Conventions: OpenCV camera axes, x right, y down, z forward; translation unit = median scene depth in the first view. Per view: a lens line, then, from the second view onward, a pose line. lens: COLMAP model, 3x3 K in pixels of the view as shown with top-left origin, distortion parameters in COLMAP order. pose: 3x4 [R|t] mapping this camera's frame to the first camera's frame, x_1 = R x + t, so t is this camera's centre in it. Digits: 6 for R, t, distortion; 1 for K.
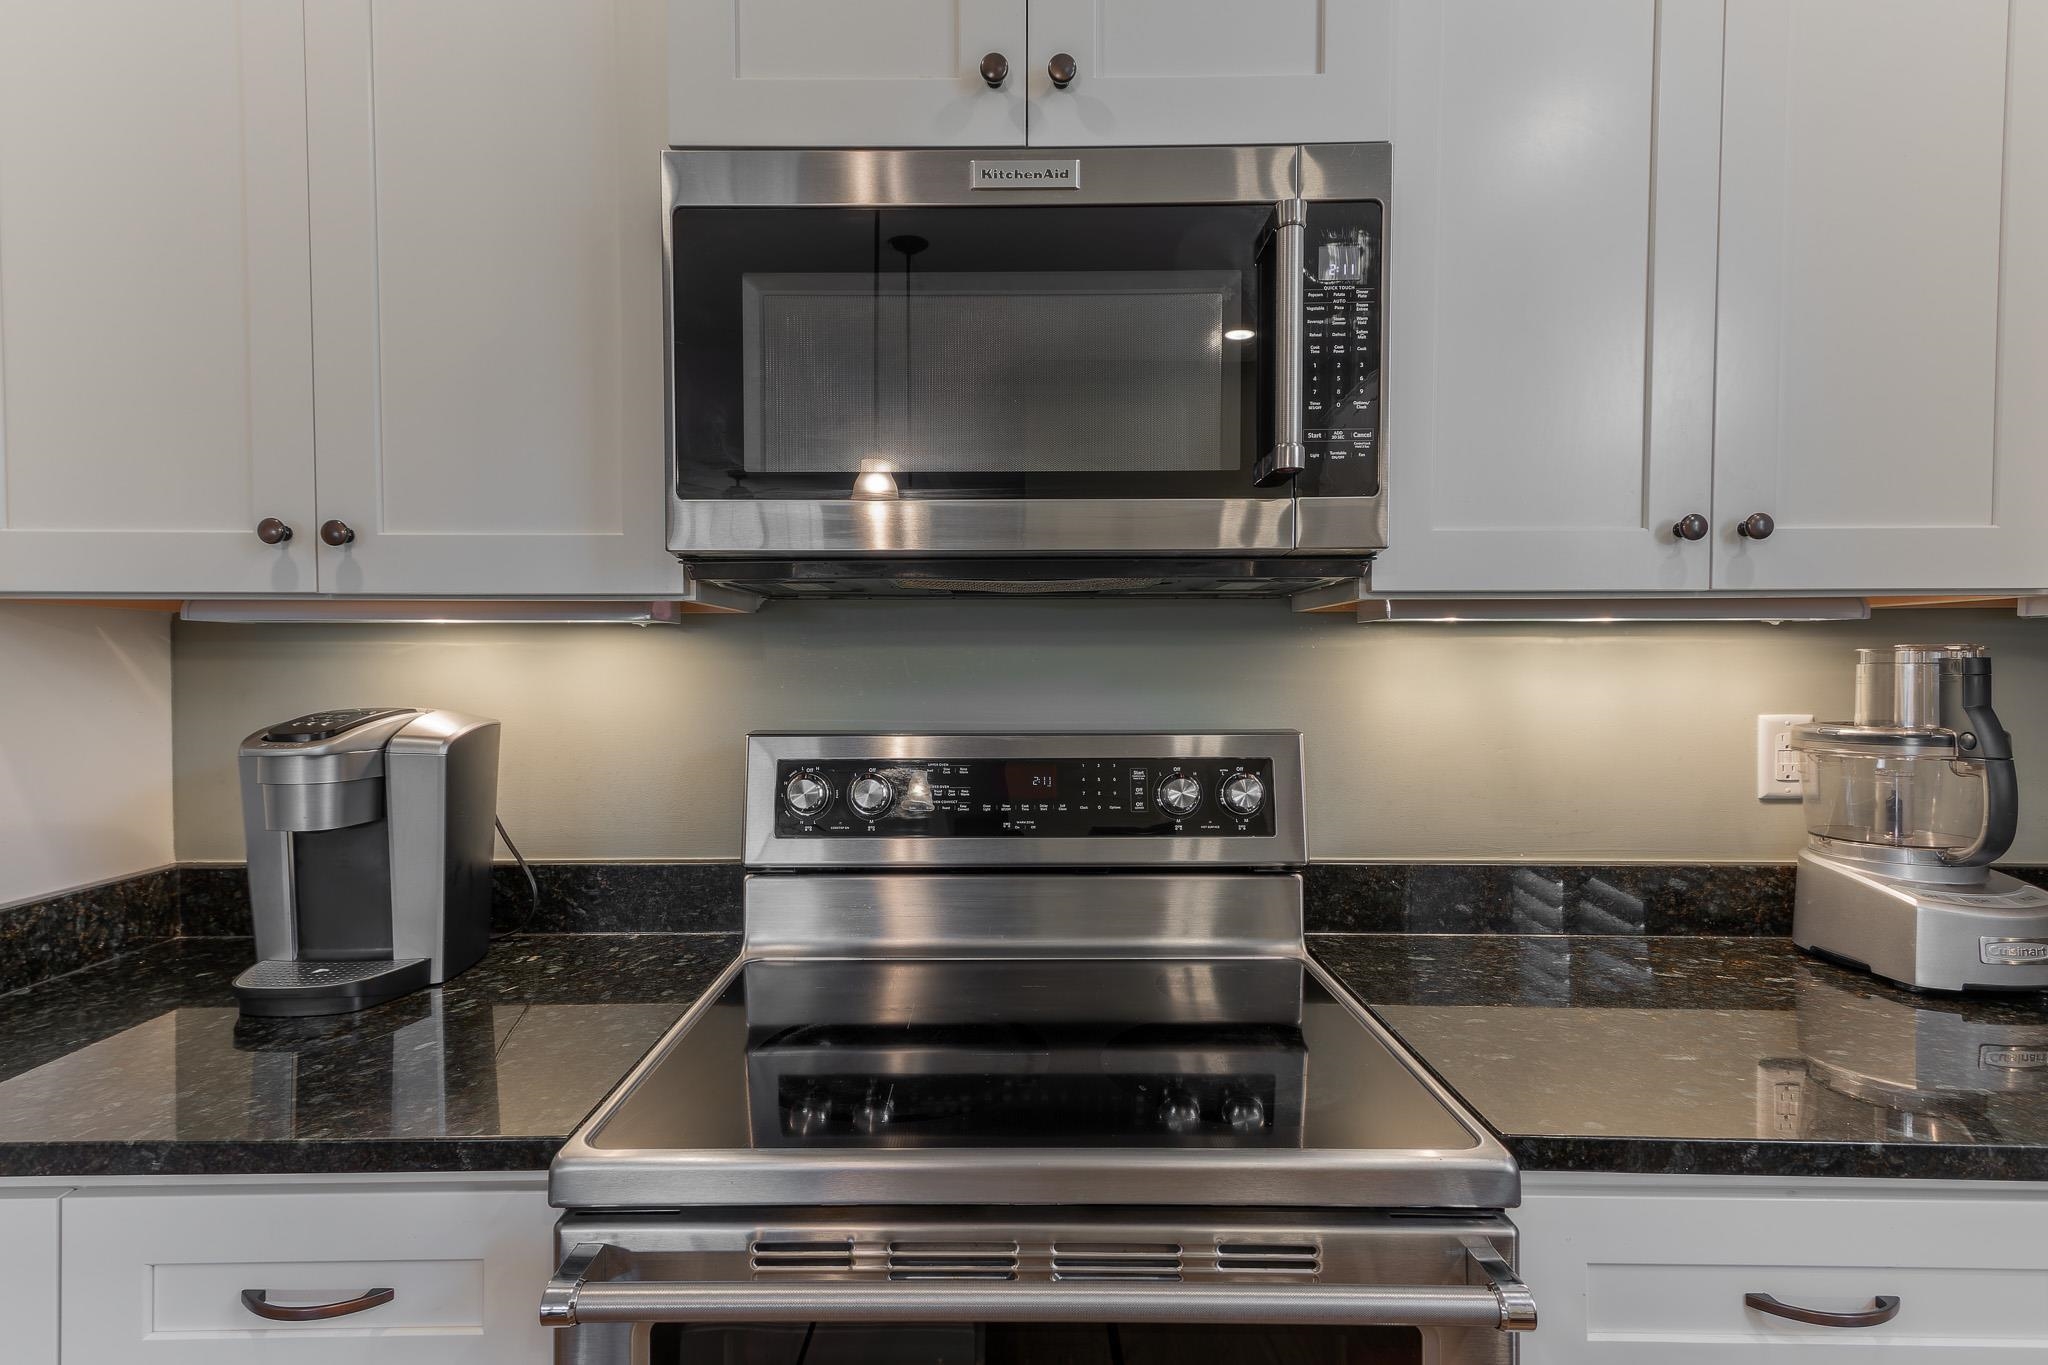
lens RADIAL K [[1003.4, 0, 1009.9], [0, 1003.4, 684.4], [0, 0, 1]] dist [0.020617, -0.000217]
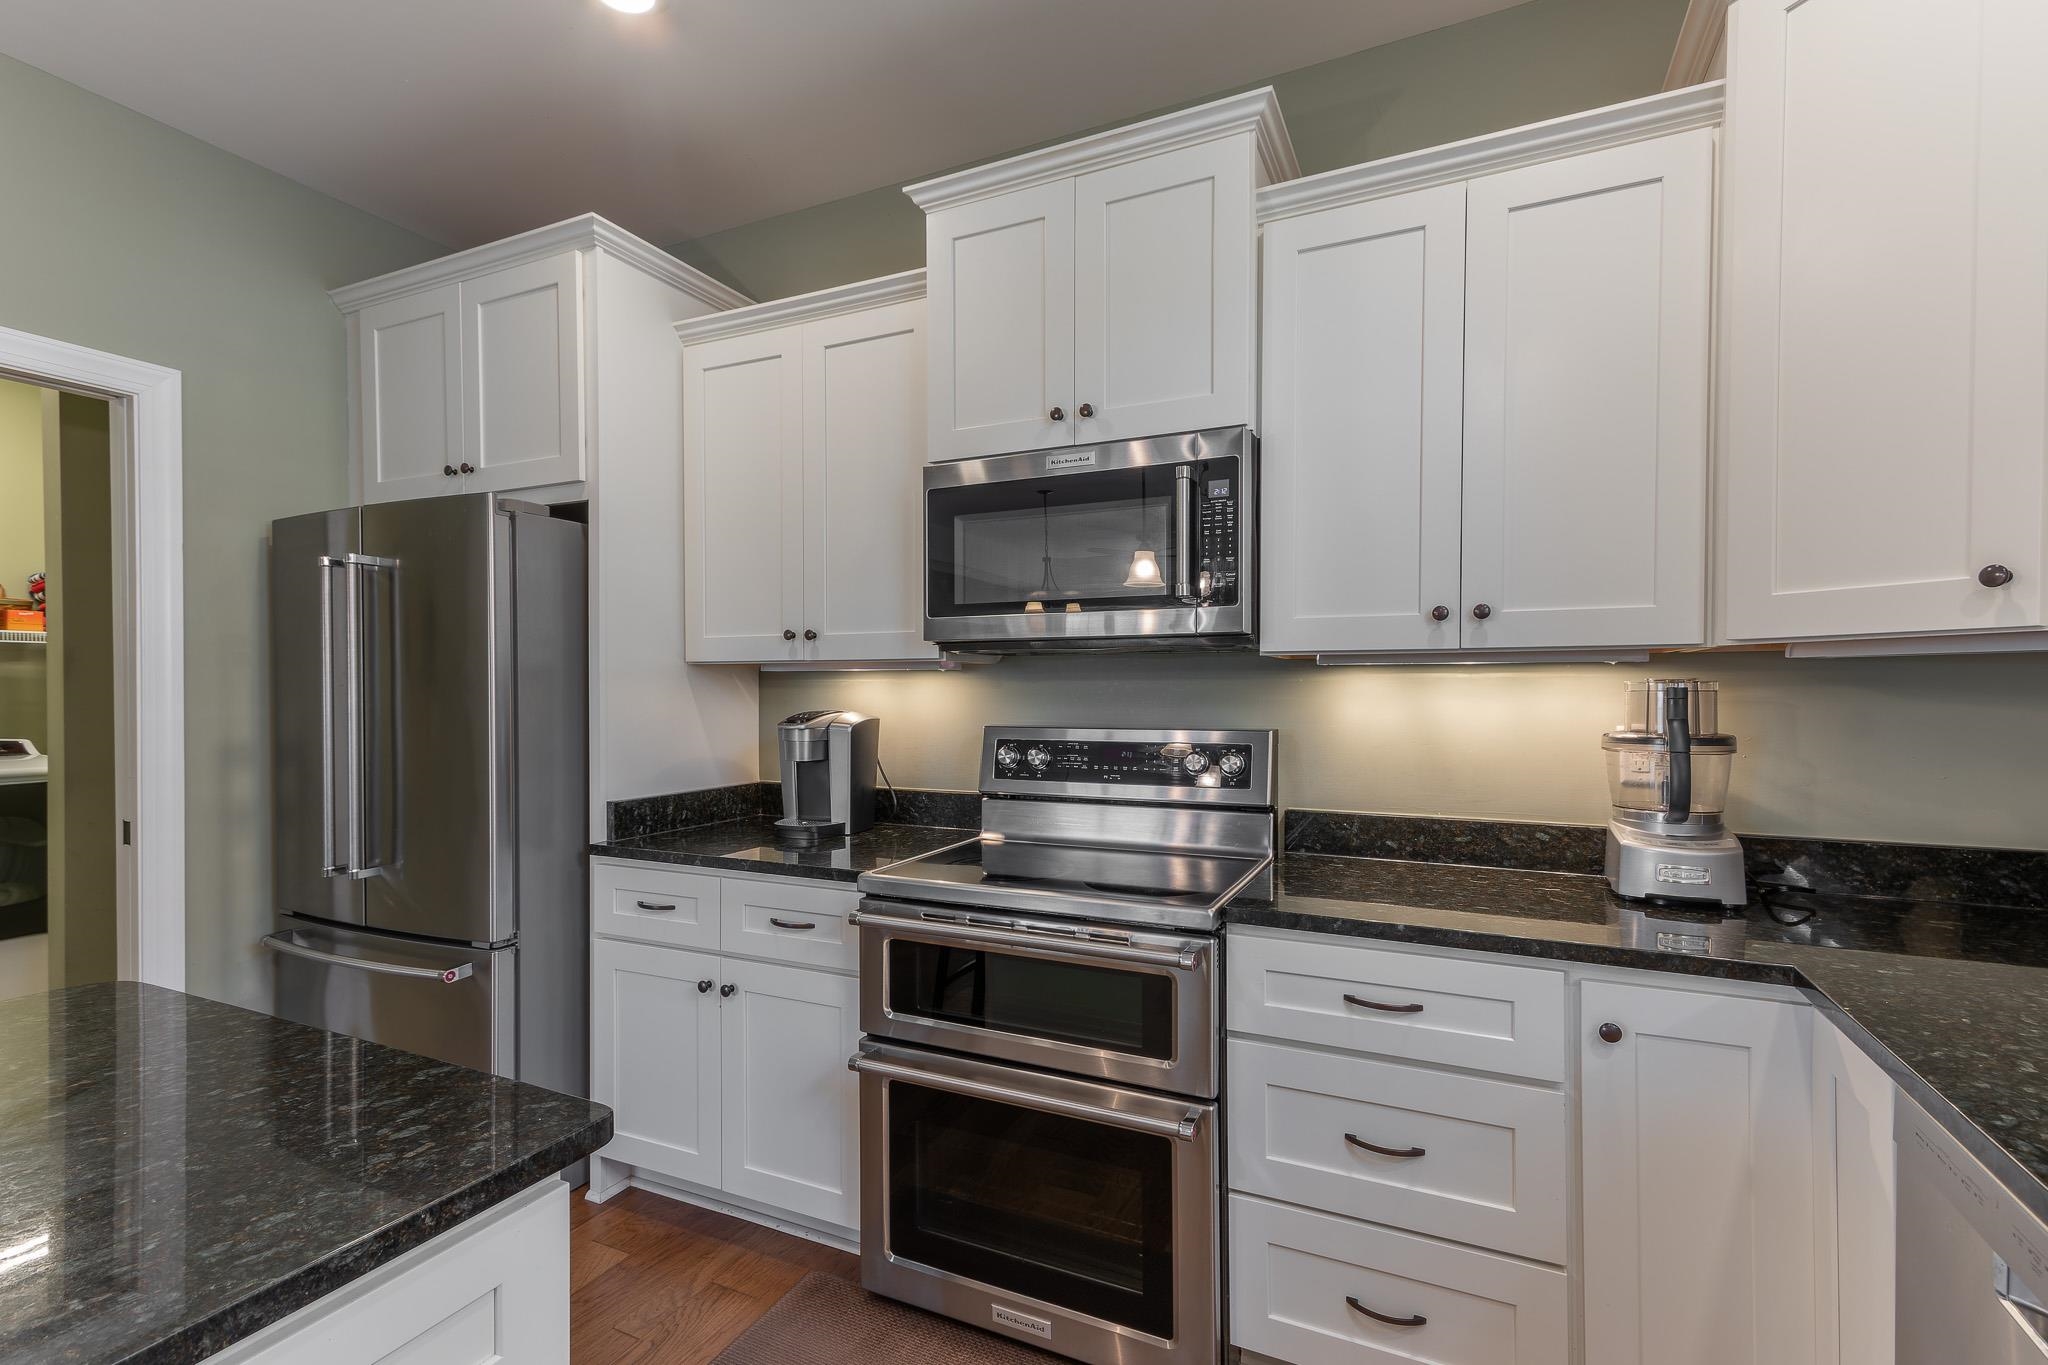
lens RADIAL K [[950.1, 0, 1010.0], [0, 950.1, 700.7], [0, 0, 1]] dist [0.017151, 0.000020]
pose [[0.902412, 0.005871, -0.430835, 0.658058], [-0.008172, 0.999961, -0.003490, 0.007235], [0.430797, 0.006670, 0.902424, -0.738403]]
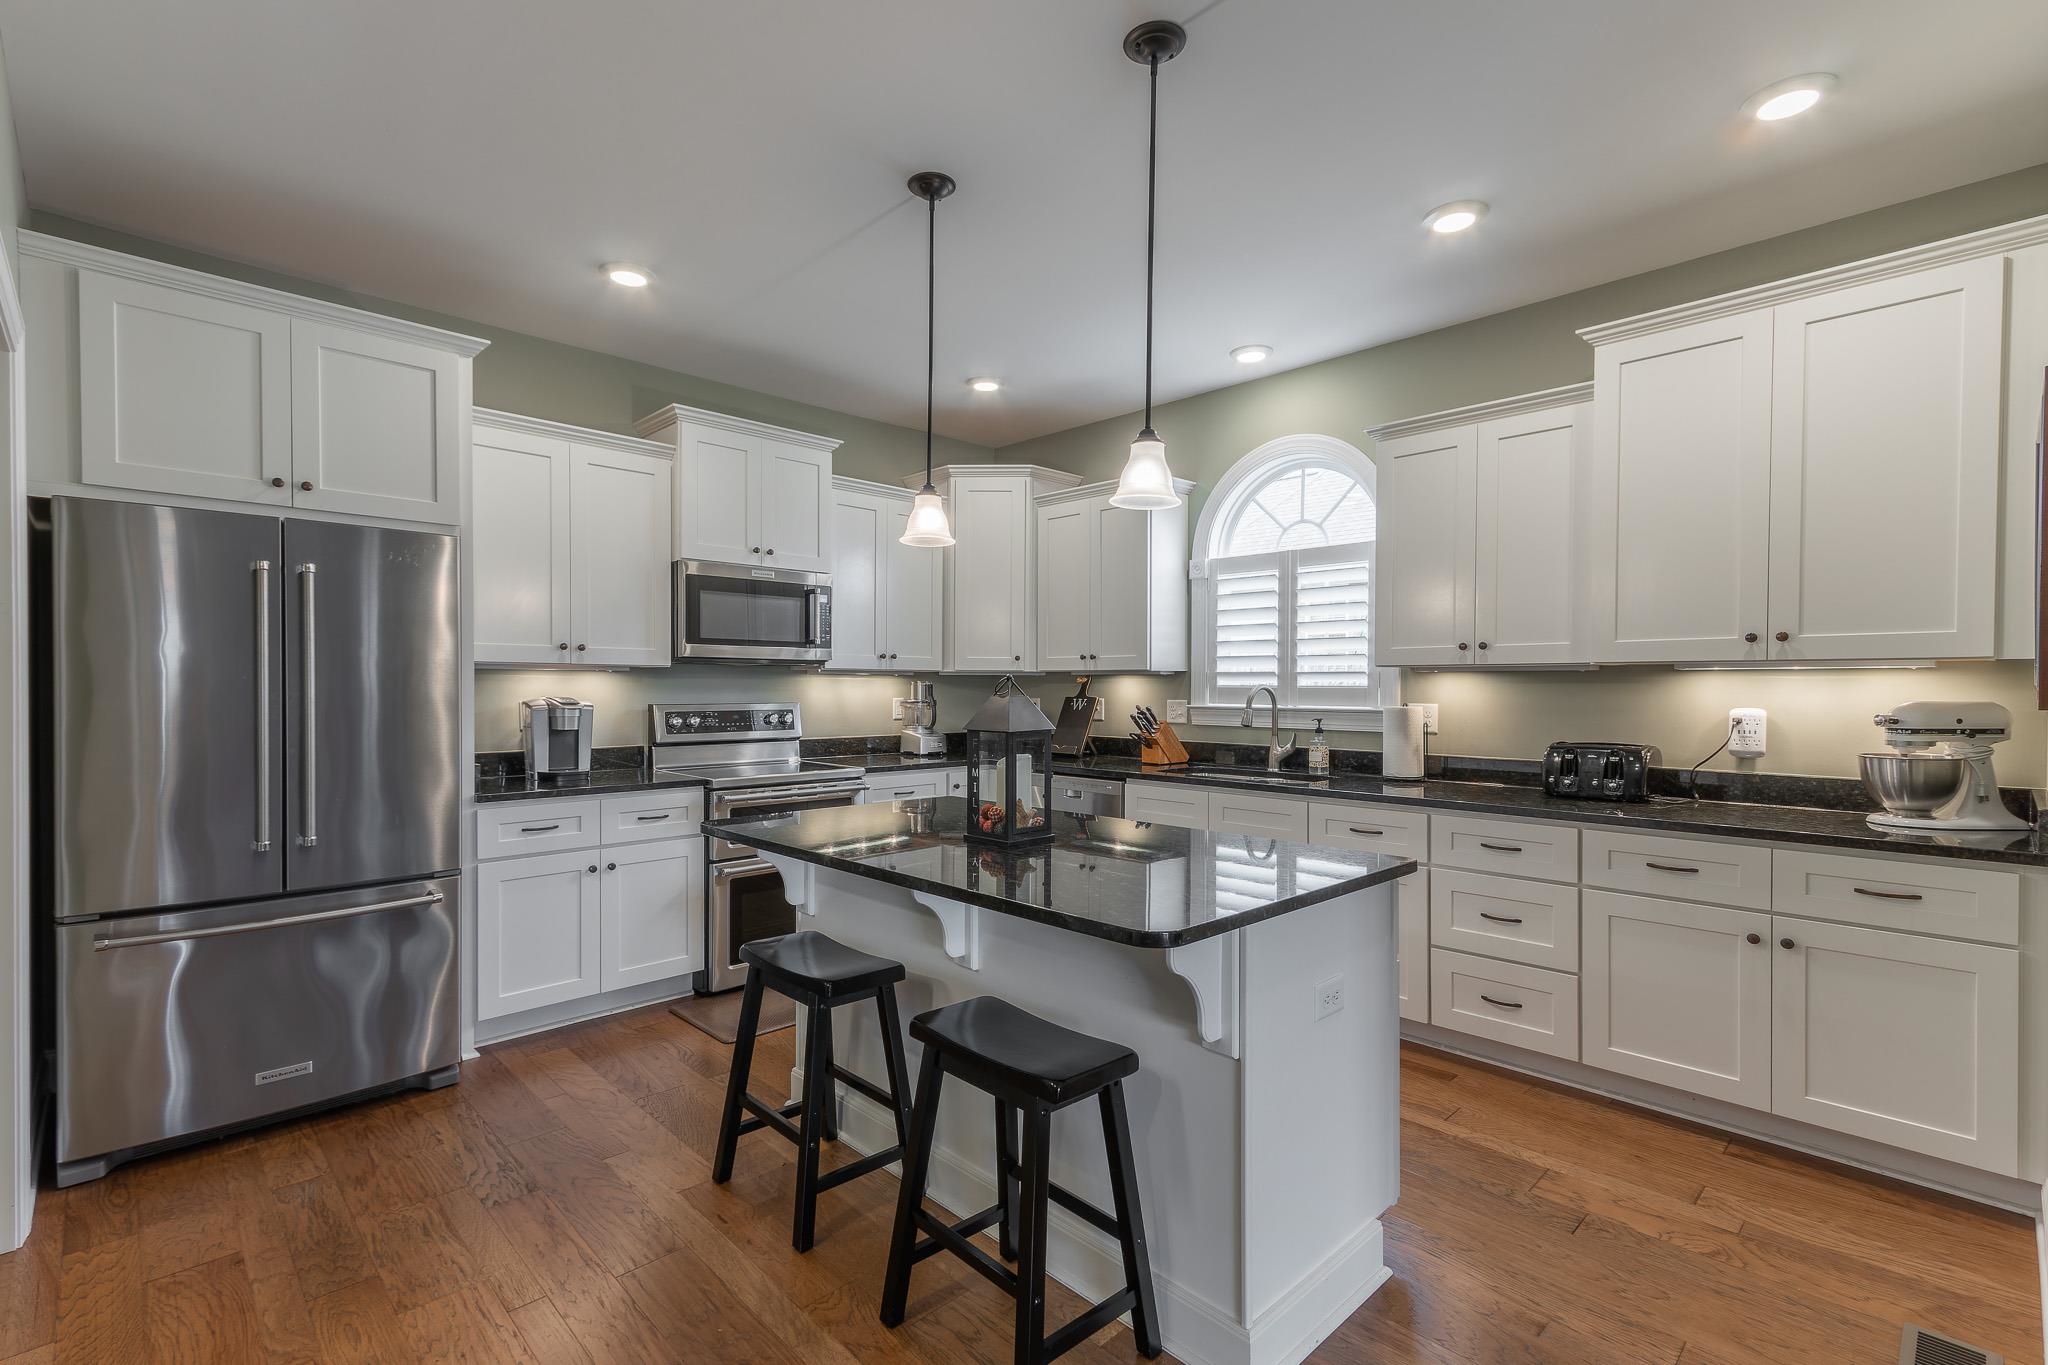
lens RADIAL K [[936.6, 0, 1004.5], [0, 936.6, 696.3], [0, 0, 1]] dist [0.015824, -0.000490]
pose [[0.716246, -0.002975, 0.697842, -1.811144], [0.007425, 0.999967, -0.003359, 0.046363], [-0.697808, 0.007587, 0.716244, -2.317041]]
